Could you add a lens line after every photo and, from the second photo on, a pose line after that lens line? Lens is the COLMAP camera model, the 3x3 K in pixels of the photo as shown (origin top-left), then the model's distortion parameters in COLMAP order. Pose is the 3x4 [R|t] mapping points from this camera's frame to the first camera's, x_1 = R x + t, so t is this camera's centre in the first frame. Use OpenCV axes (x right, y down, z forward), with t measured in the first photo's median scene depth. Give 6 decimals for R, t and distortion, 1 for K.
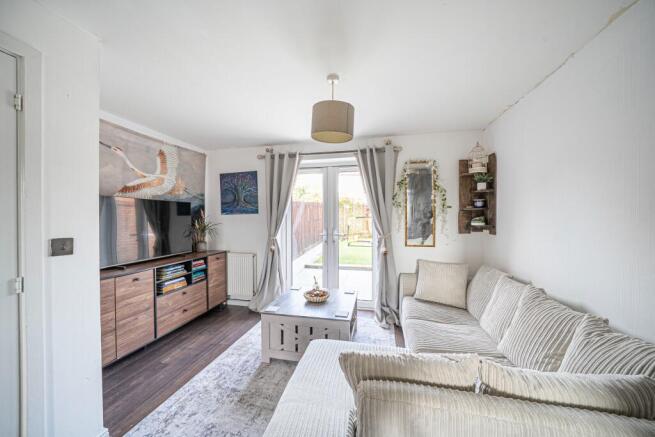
lens RADIAL K [[224.7, 0, 327.5], [0, 224.7, 218.5], [0, 0, 1]] dist [-0.000039, -0.000012]
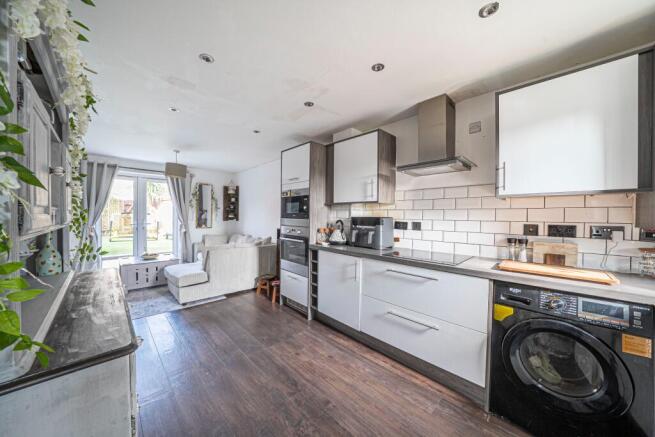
lens RADIAL K [[223.4, 0, 327.5], [0, 223.4, 218.5], [0, 0, 1]] dist [-0.001123, -0.000054]
pose [[0.524511, -0.000130, 0.851404, -0.669835], [-0.006377, 0.999971, 0.004081, 0.028537], [-0.851380, -0.007570, 0.524495, -0.907457]]
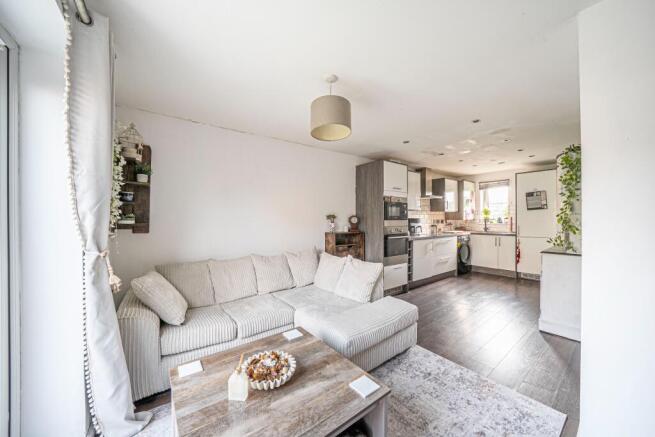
lens RADIAL K [[224.7, 0, 327.5], [0, 224.7, 218.5], [0, 0, 1]] dist [-0.000039, -0.000012]
pose [[-0.768086, 0.016497, 0.640135, -0.381181], [0.016626, 0.999845, -0.005818, 0.026089], [-0.640131, 0.006174, -0.768241, 1.084536]]
